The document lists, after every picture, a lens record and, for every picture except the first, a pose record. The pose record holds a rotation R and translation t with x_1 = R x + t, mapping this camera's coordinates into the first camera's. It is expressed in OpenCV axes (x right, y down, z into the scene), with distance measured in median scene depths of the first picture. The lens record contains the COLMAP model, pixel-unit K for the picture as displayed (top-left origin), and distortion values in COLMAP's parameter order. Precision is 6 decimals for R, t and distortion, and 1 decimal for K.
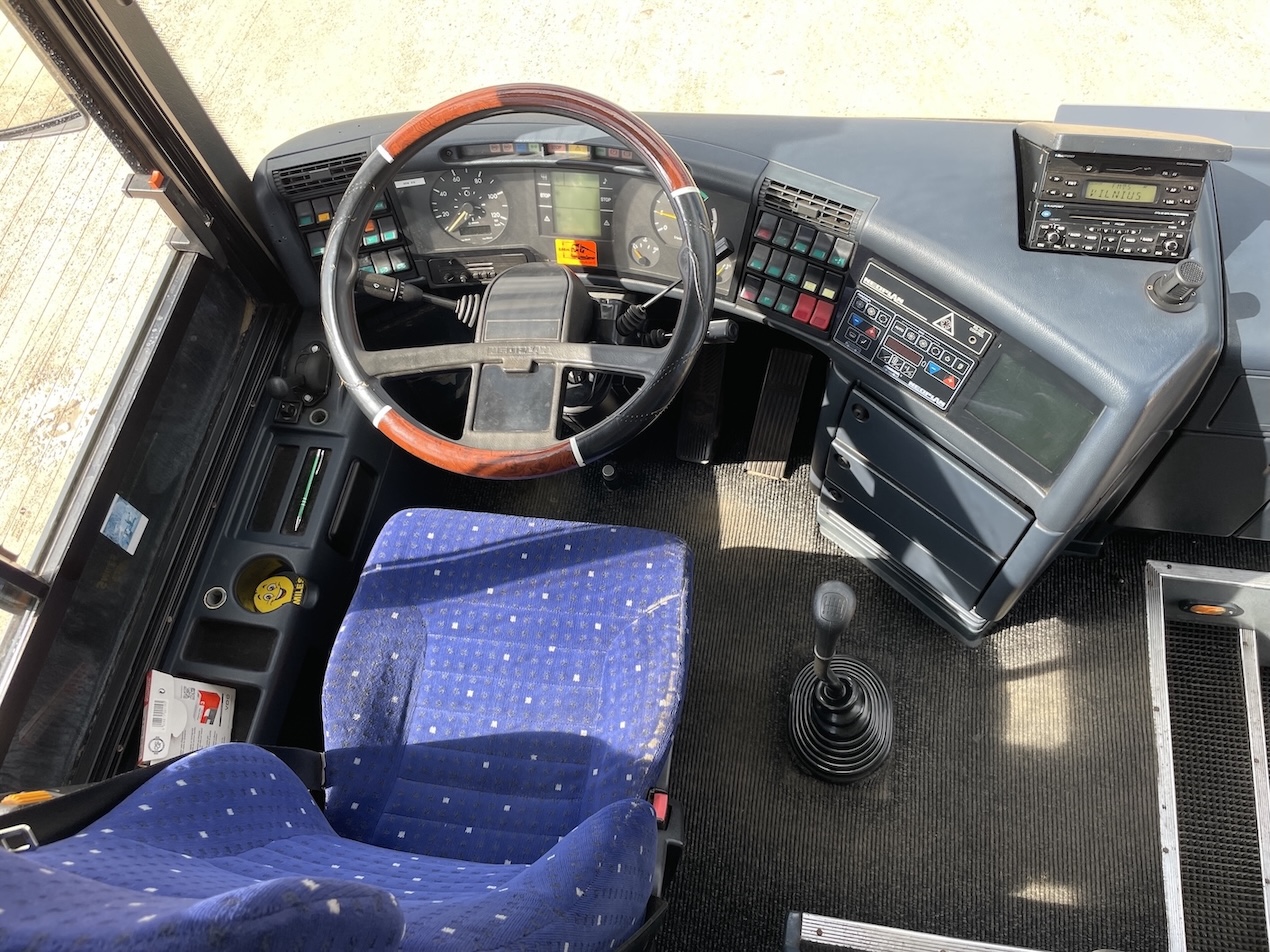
lens RADIAL K [[978.0, 0, 663.5], [0, 978.0, 474.9], [0, 0, 1]] dist [0.074152, -0.132690]
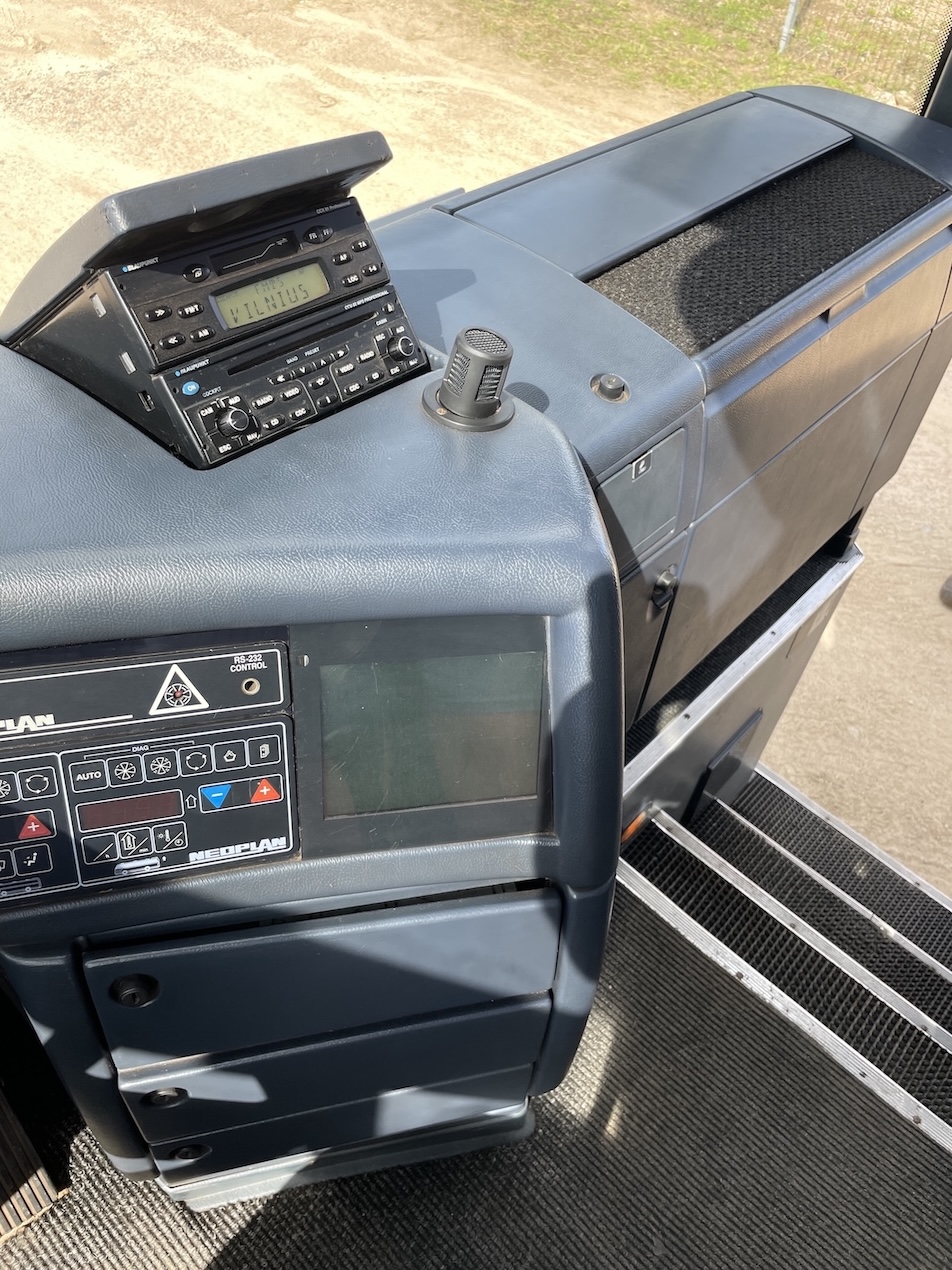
lens RADIAL K [[978.0, 0, 472.8], [0, 978.0, 640.6], [0, 0, 1]] dist [0.074152, -0.132690]
pose [[0.557978, -0.524158, 0.643365, 0.093803], [0.680626, 0.732601, 0.006566, -0.082955], [-0.474771, 0.434228, 0.765532, 0.578345]]
